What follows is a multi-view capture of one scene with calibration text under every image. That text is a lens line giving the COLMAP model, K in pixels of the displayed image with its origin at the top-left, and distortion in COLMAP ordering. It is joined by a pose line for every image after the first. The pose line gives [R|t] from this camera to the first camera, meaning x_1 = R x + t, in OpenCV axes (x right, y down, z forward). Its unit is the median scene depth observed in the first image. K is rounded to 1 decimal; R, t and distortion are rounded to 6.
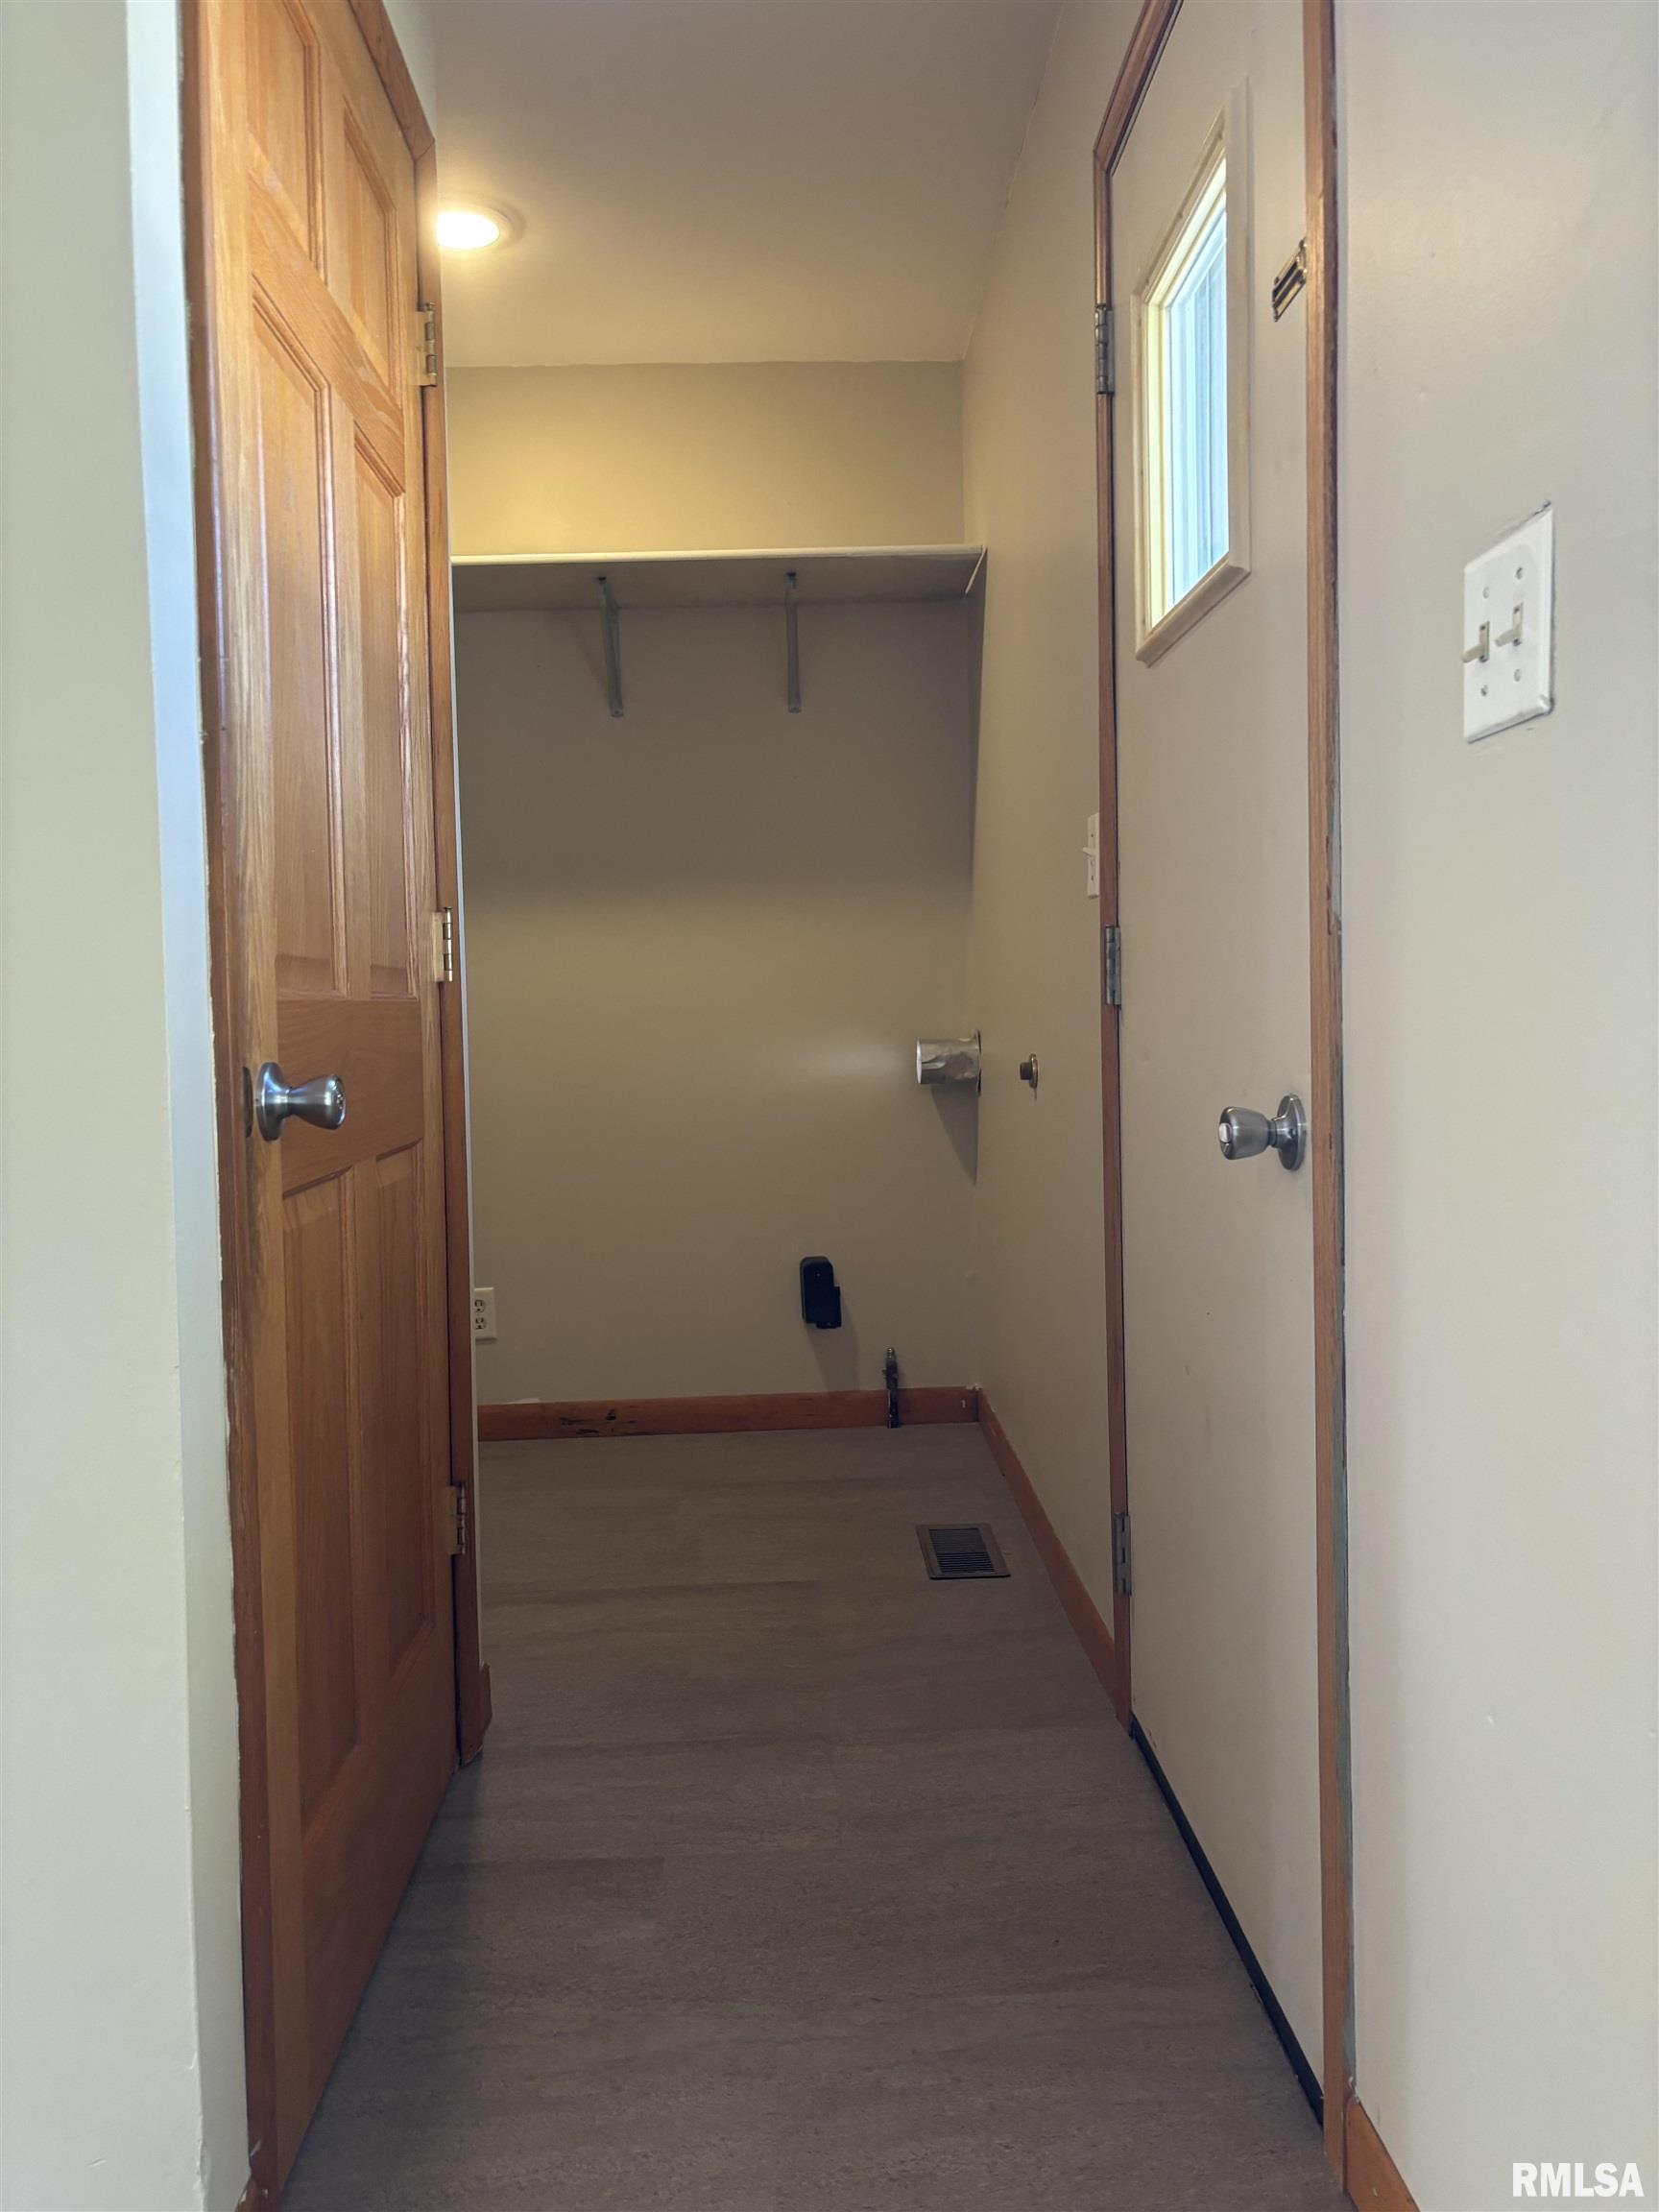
lens RADIAL K [[1675.1, 0, 829.4], [0, 1675.1, 1108.2], [0, 0, 1]] dist [0.044444, -0.049228]
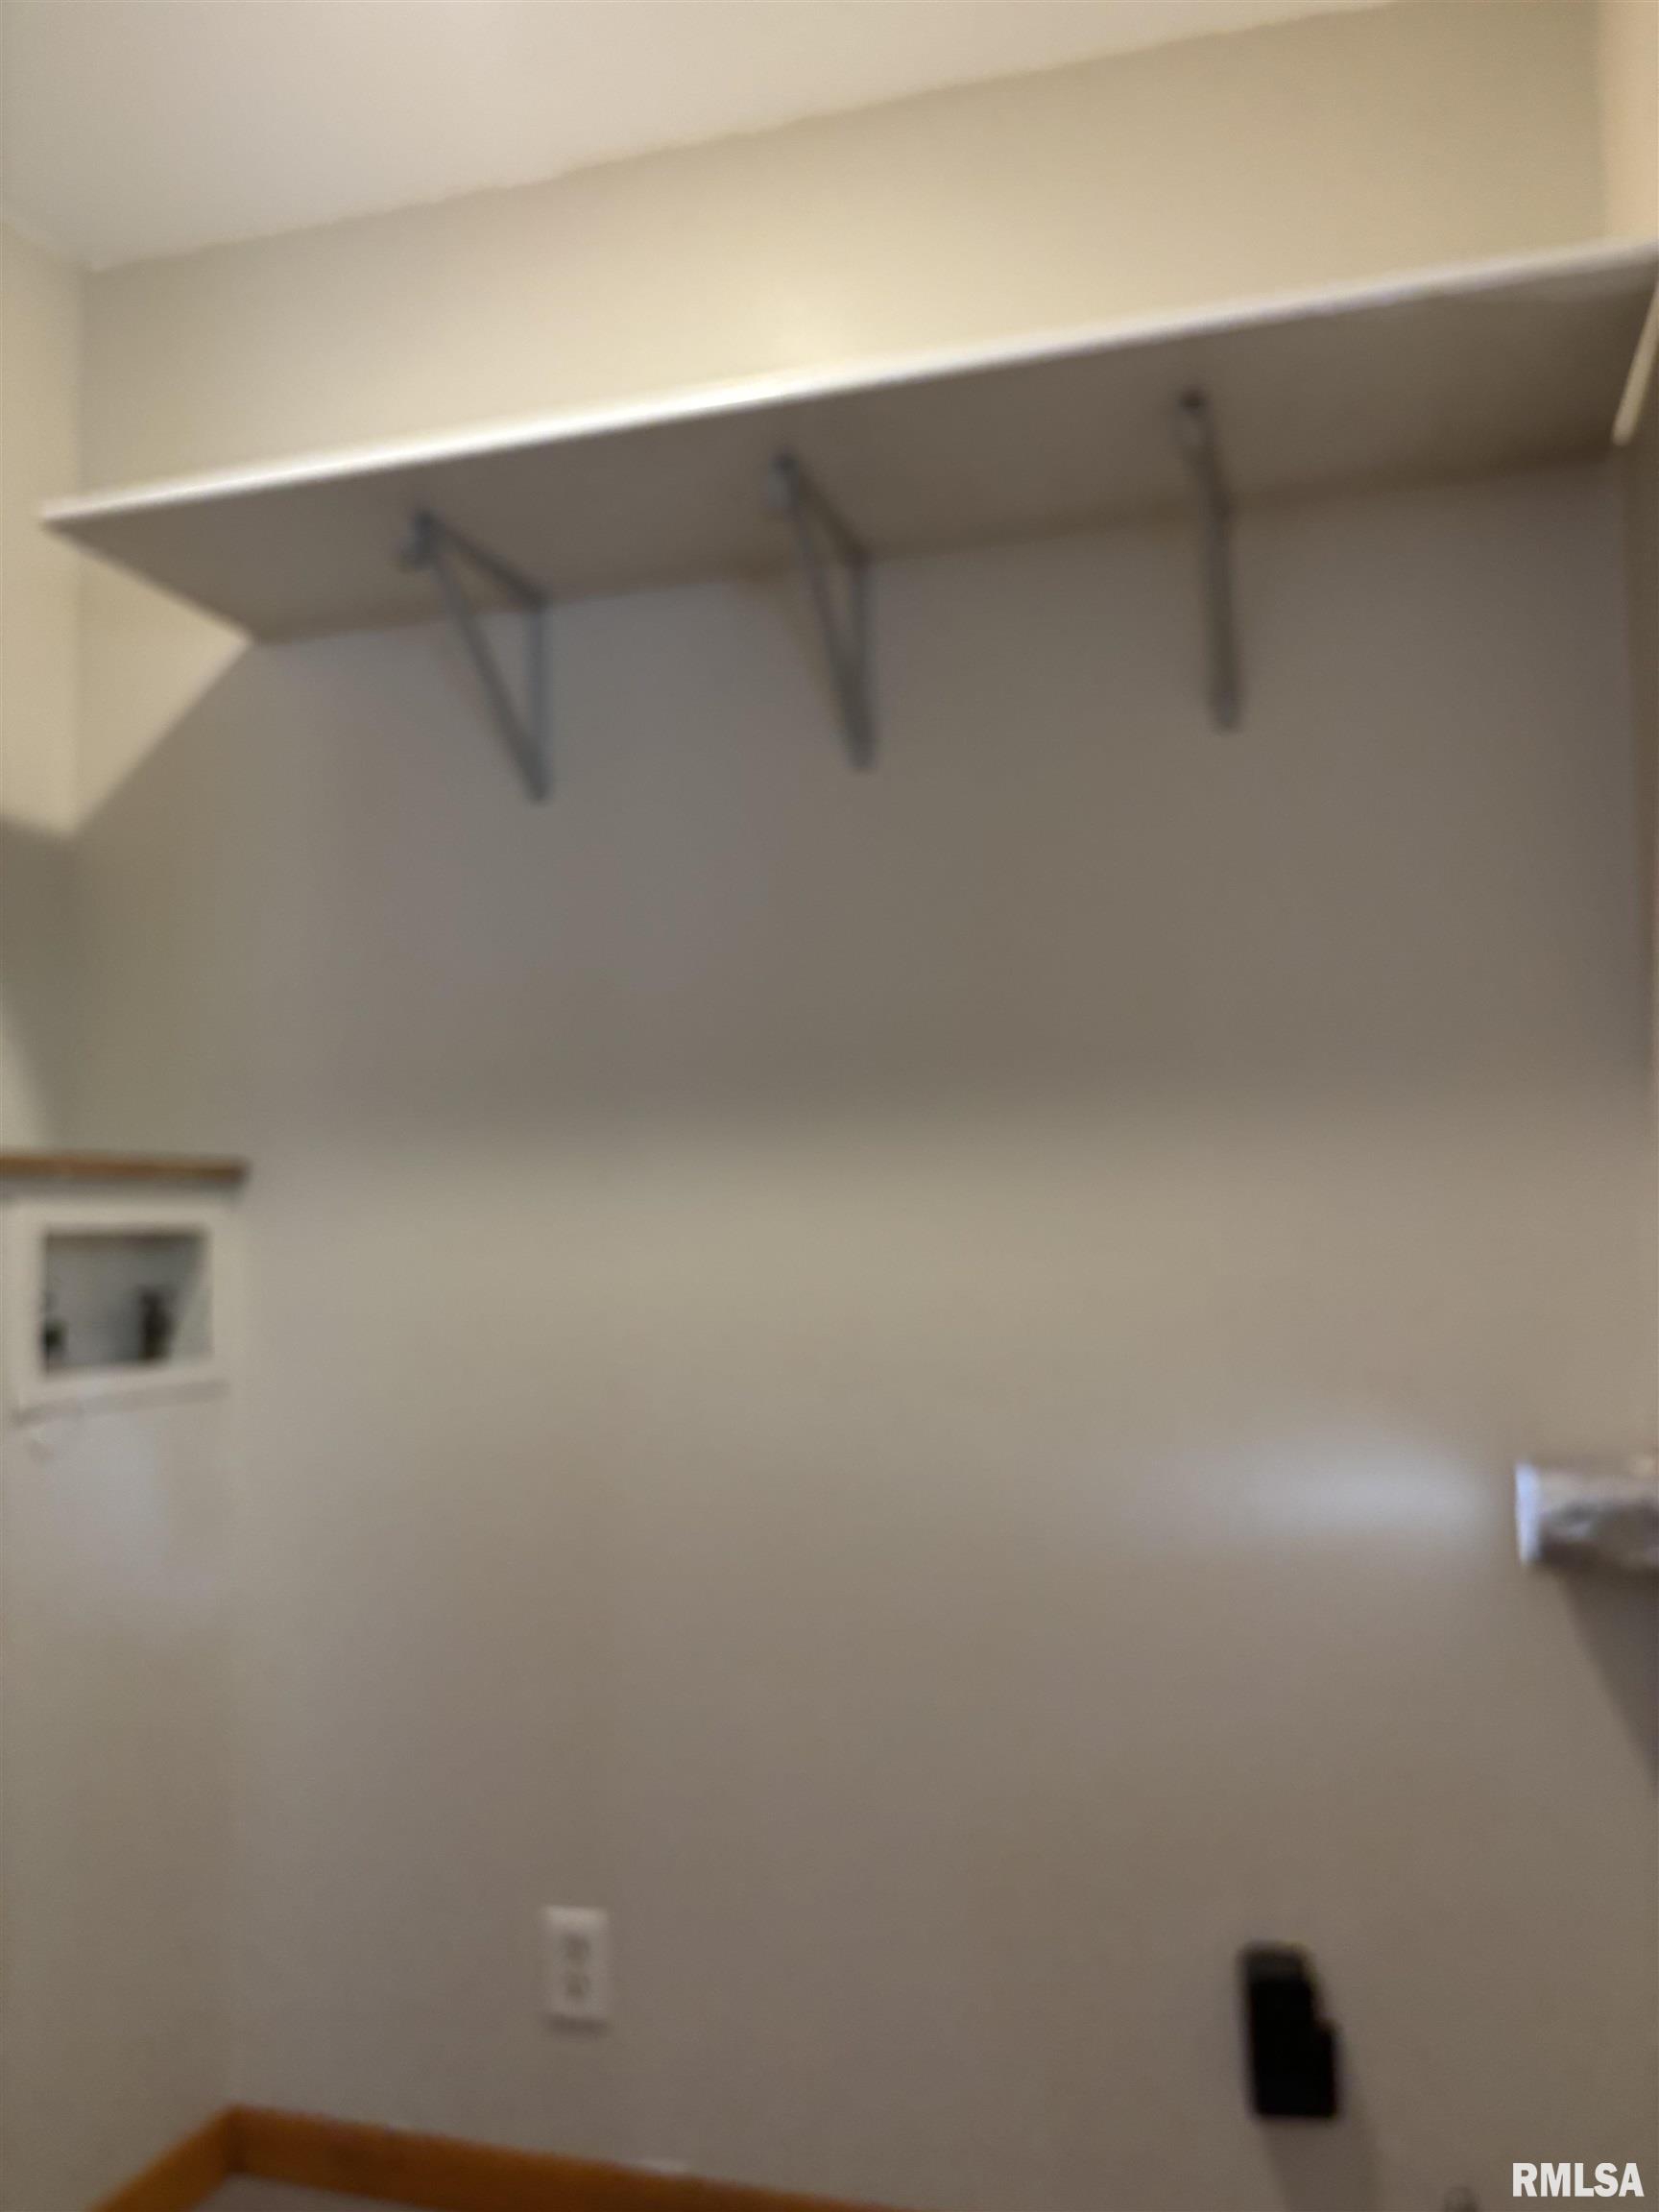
lens RADIAL K [[1675.1, 0, 830.7], [0, 1675.1, 1107.8], [0, 0, 1]] dist [0.044444, -0.049228]
pose [[0.947325, -0.001357, -0.320272, 0.023073], [-0.073164, 0.972632, -0.220531, -0.019343], [0.311806, 0.232347, 0.921299, 0.516631]]
